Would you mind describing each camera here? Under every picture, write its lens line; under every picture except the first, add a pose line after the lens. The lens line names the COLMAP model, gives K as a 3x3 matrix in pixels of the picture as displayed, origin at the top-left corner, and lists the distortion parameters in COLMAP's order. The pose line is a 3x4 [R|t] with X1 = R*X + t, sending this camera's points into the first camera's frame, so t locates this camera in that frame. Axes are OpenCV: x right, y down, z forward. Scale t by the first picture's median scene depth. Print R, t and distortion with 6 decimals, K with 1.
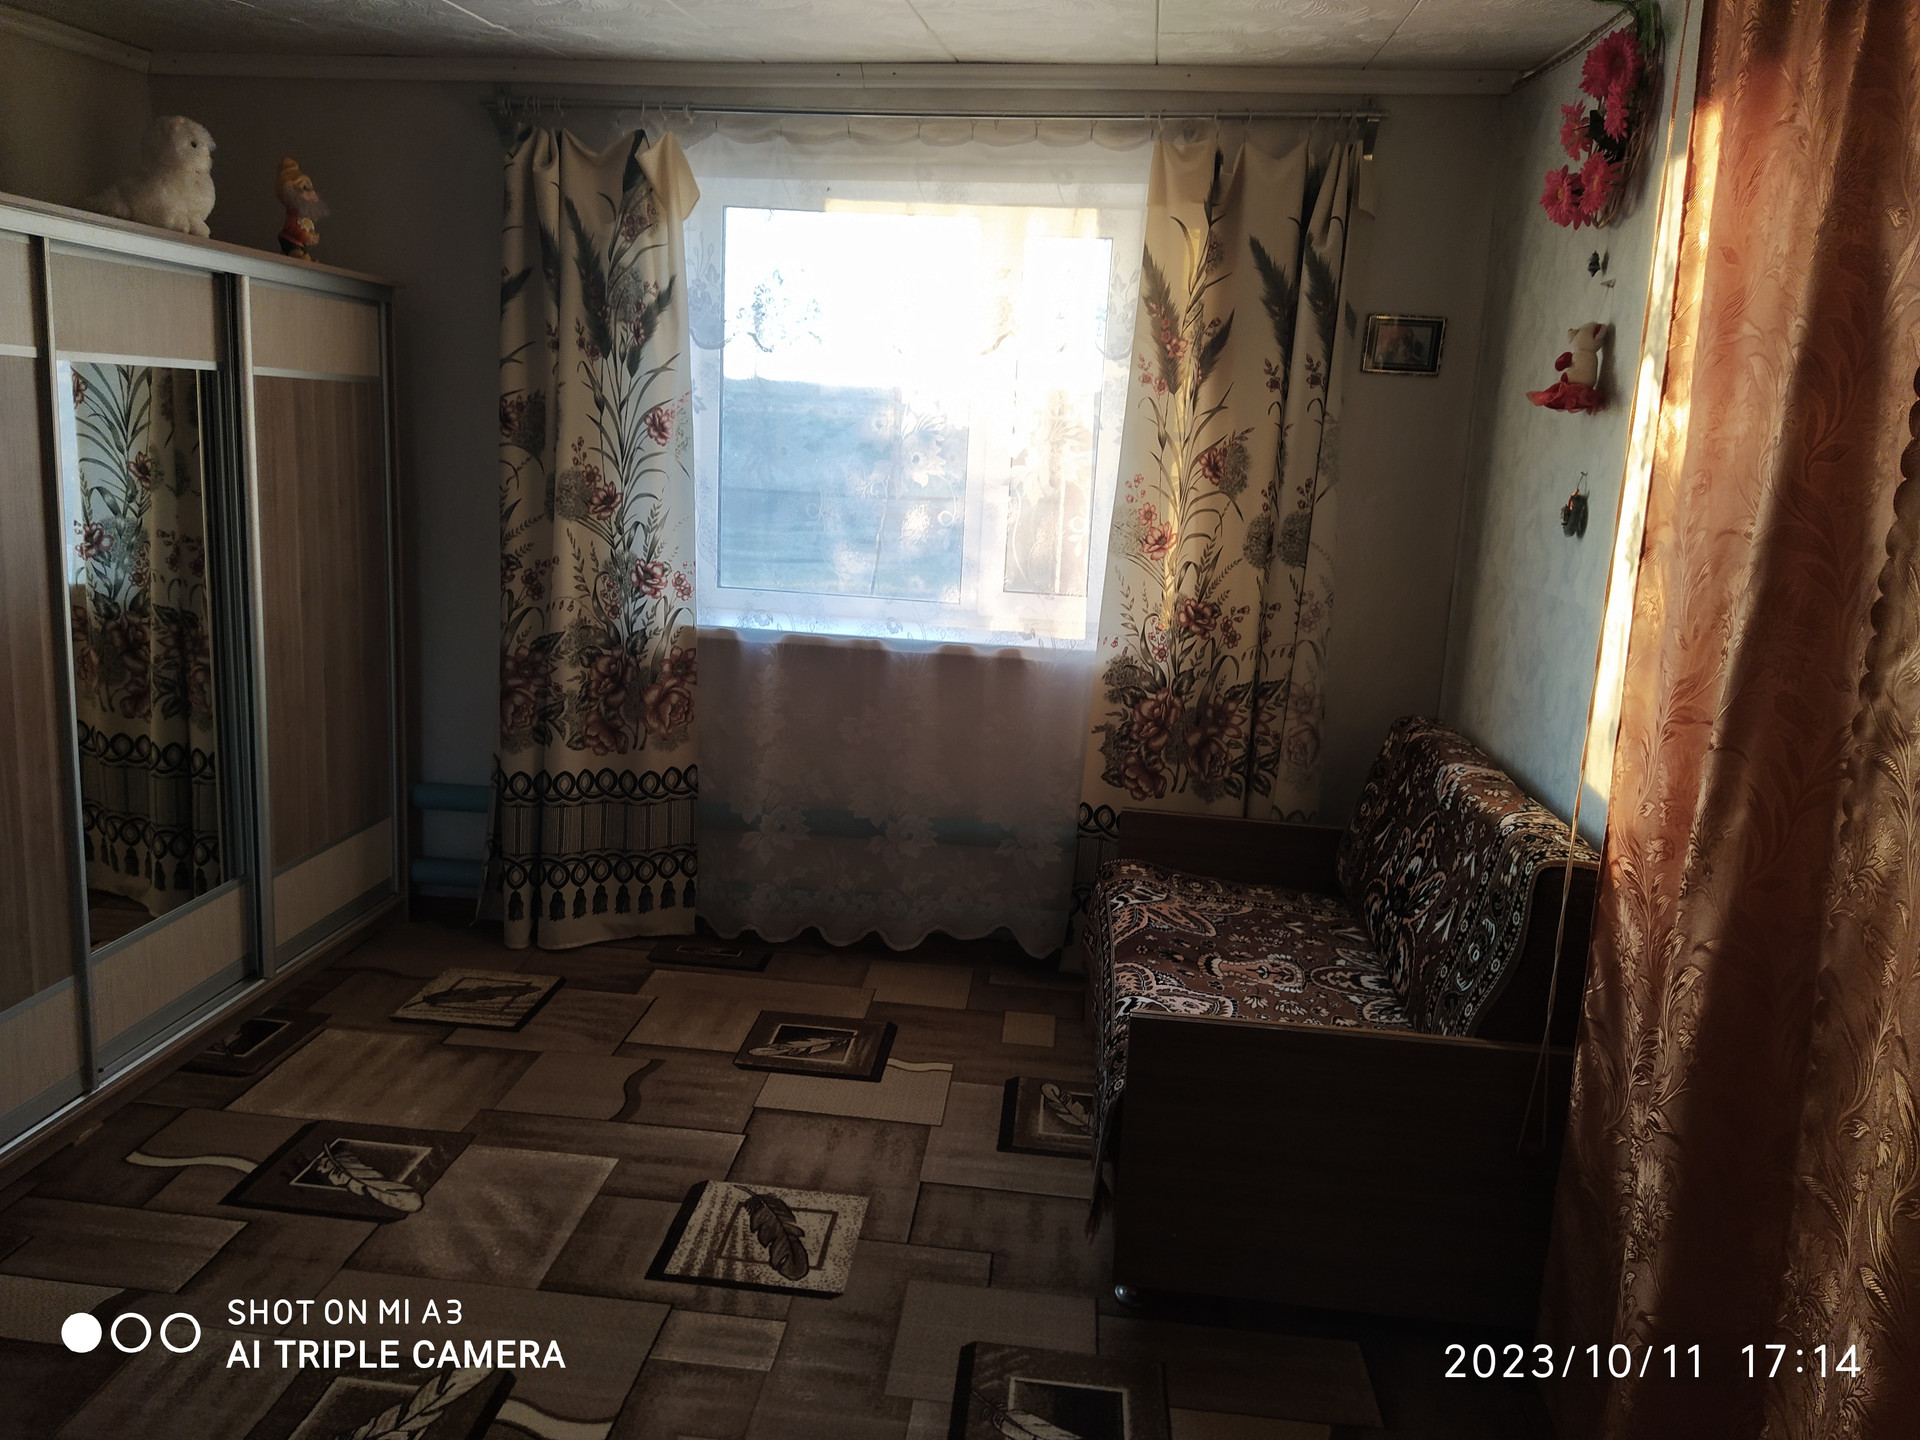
lens RADIAL K [[1425.4, 0, 968.0], [0, 1425.4, 720.3], [0, 0, 1]] dist [0.065776, -0.108788]
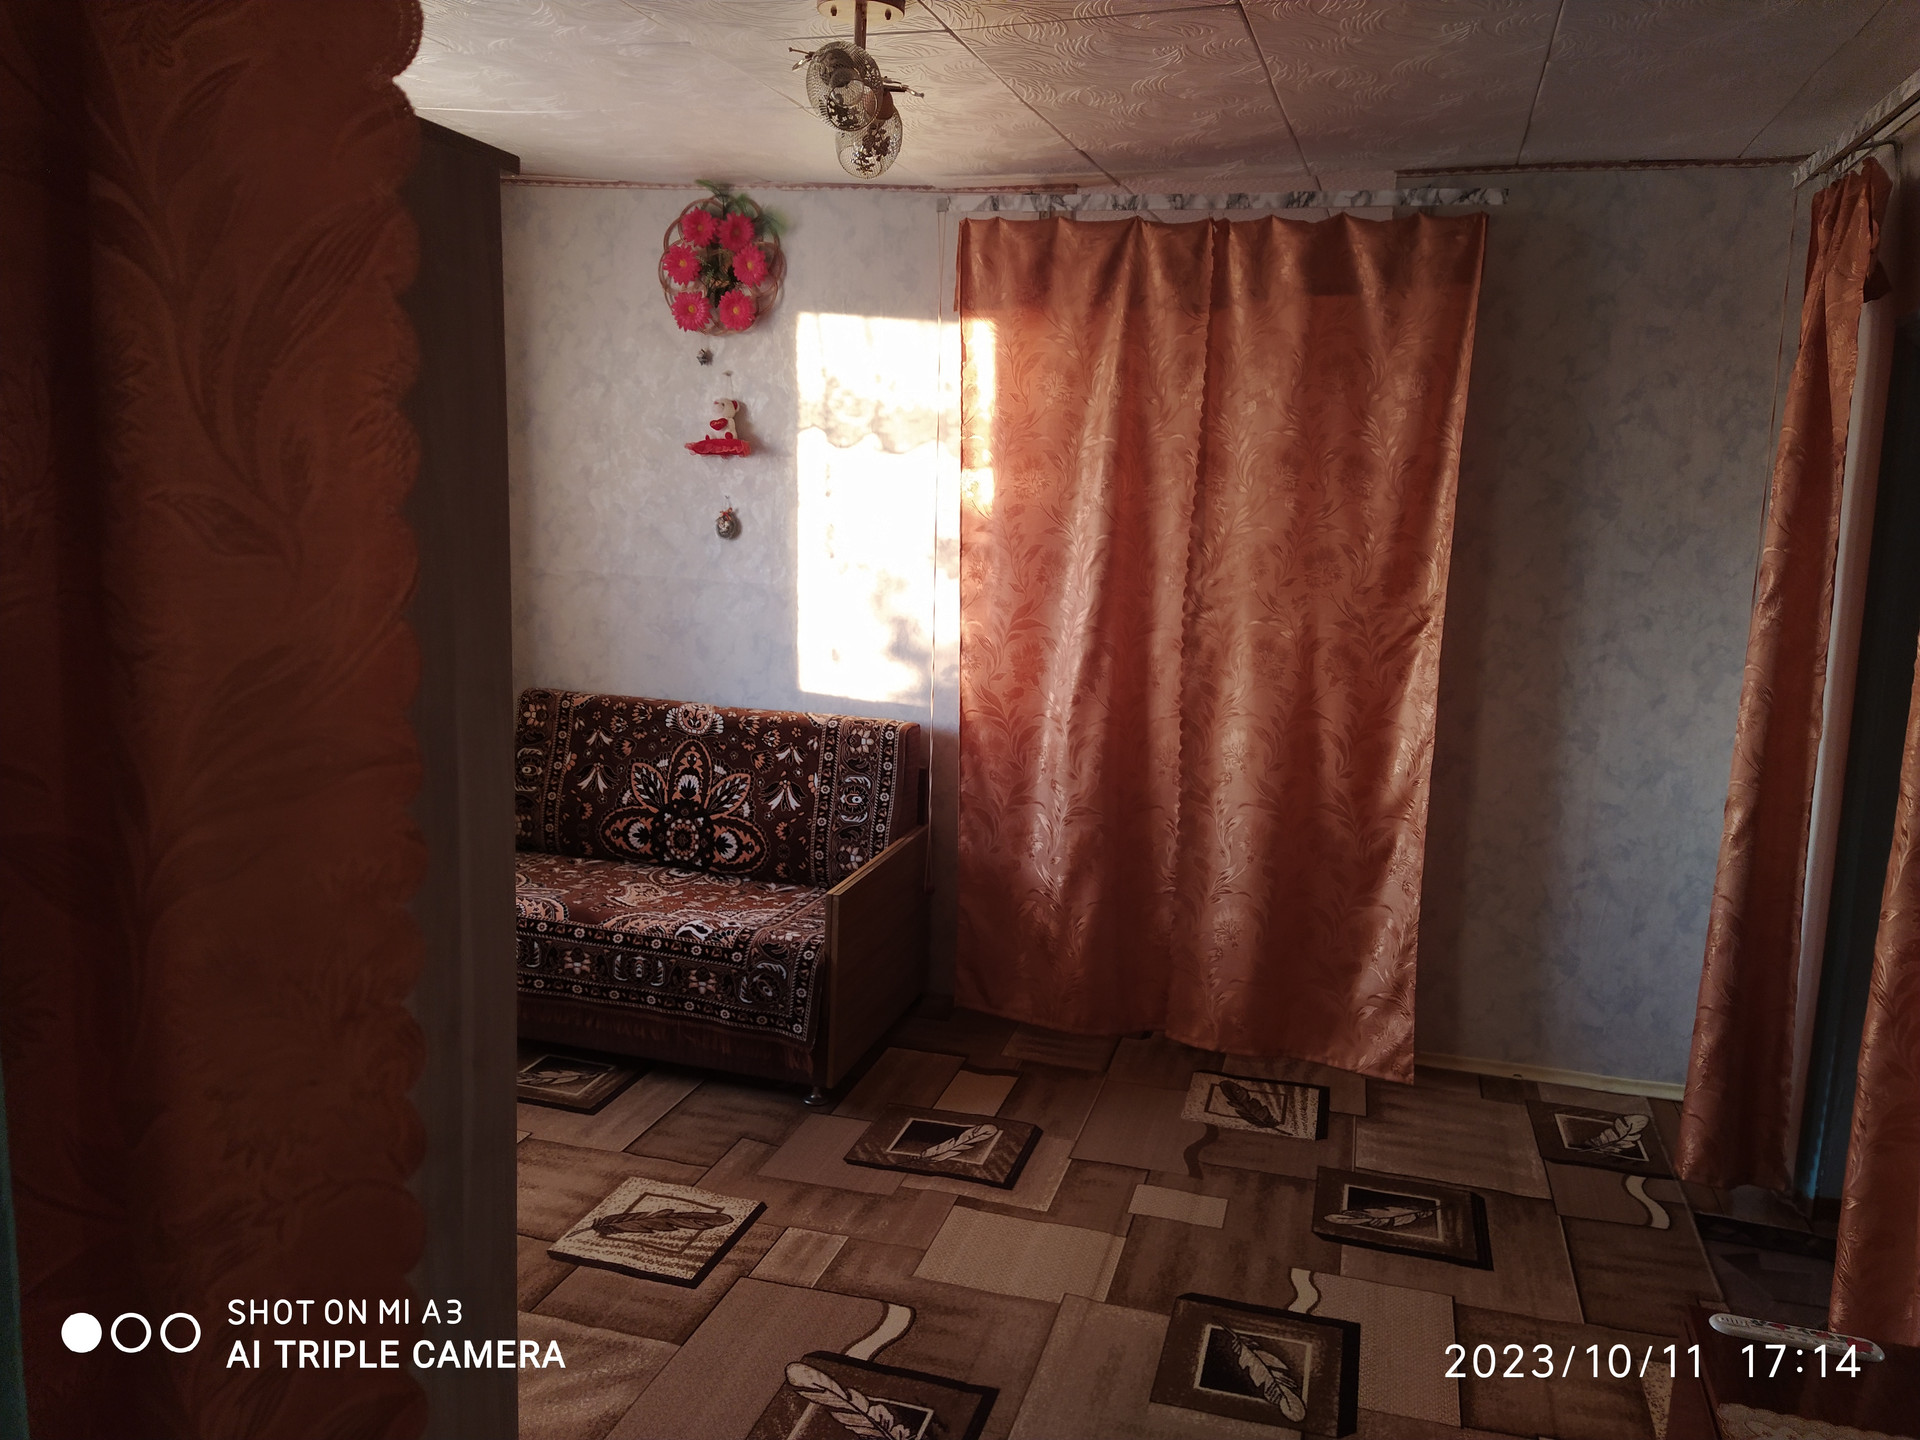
lens RADIAL K [[1425.4, 0, 971.4], [0, 1425.4, 713.9], [0, 0, 1]] dist [0.065776, -0.108788]
pose [[0.179640, -0.203959, 0.962357, -1.040799], [0.166683, 0.970436, 0.174557, -0.171861], [-0.969508, 0.129051, 0.208325, 0.467724]]
